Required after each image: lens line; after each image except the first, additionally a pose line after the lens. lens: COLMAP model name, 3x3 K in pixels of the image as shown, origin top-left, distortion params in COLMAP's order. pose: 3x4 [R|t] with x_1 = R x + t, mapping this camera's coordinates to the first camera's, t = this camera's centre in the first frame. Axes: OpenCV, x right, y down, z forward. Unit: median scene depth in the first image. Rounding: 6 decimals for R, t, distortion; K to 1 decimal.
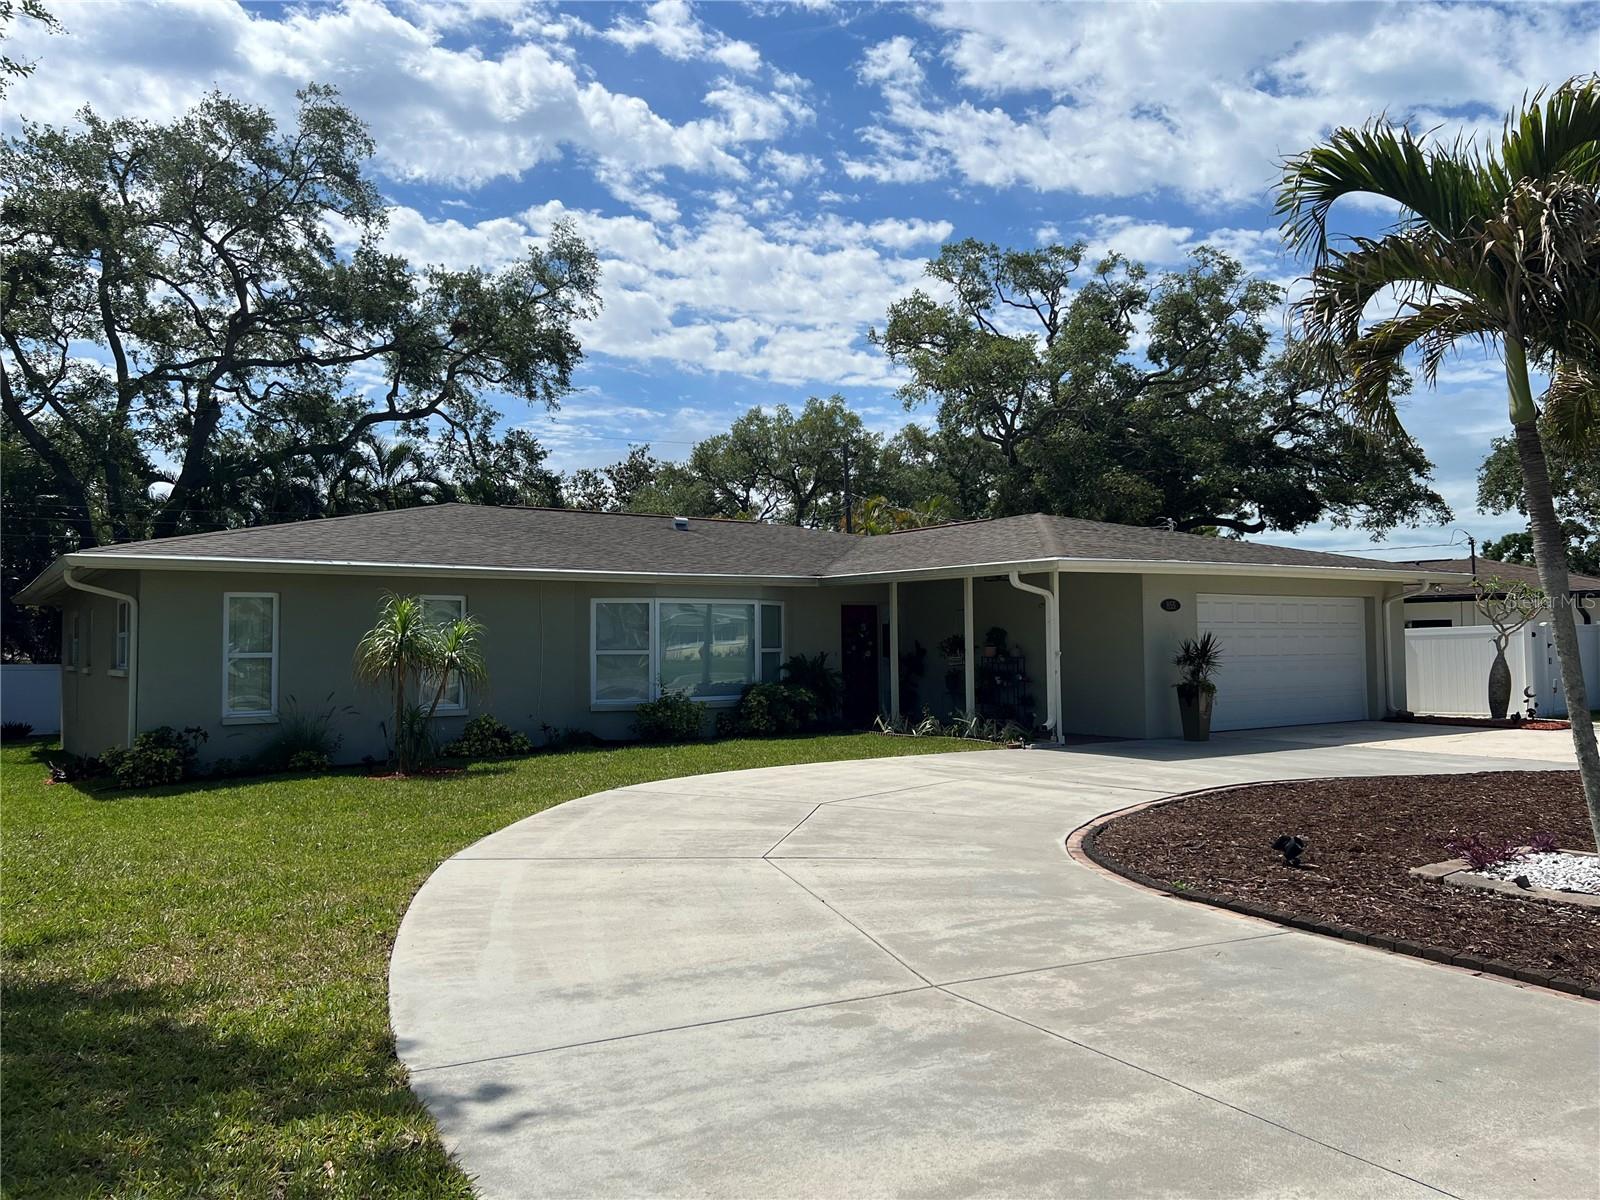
lens RADIAL K [[1194.3, 0, 791.9], [0, 1194.3, 575.9], [0, 0, 1]] dist [0.055916, -0.064104]
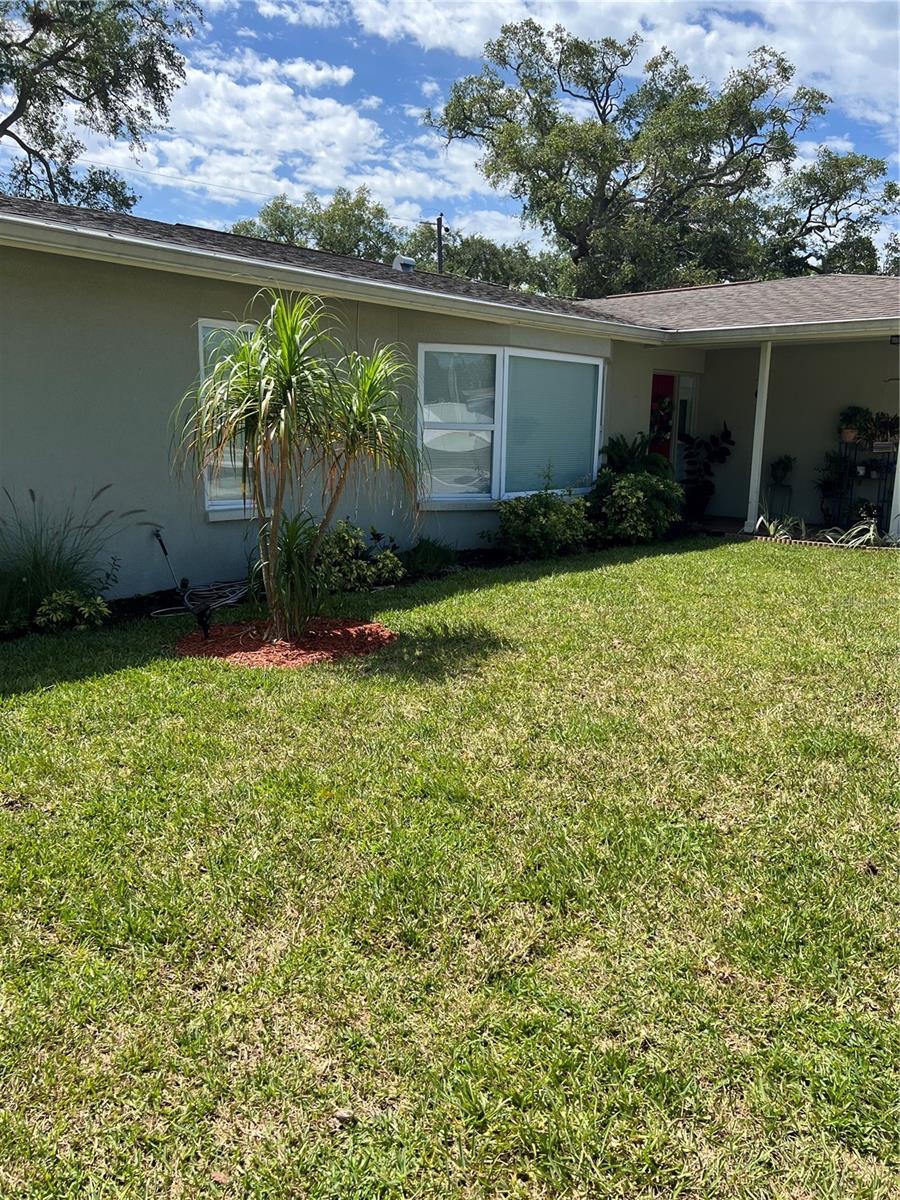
lens RADIAL K [[895.7, 0, 416.0], [0, 895.7, 606.9], [0, 0, 1]] dist [0.055916, -0.064104]
pose [[0.976477, -0.022903, 0.214401, -0.118026], [-0.030549, 0.969618, 0.242709, 0.015592], [-0.213445, -0.243549, 0.946110, 0.190896]]
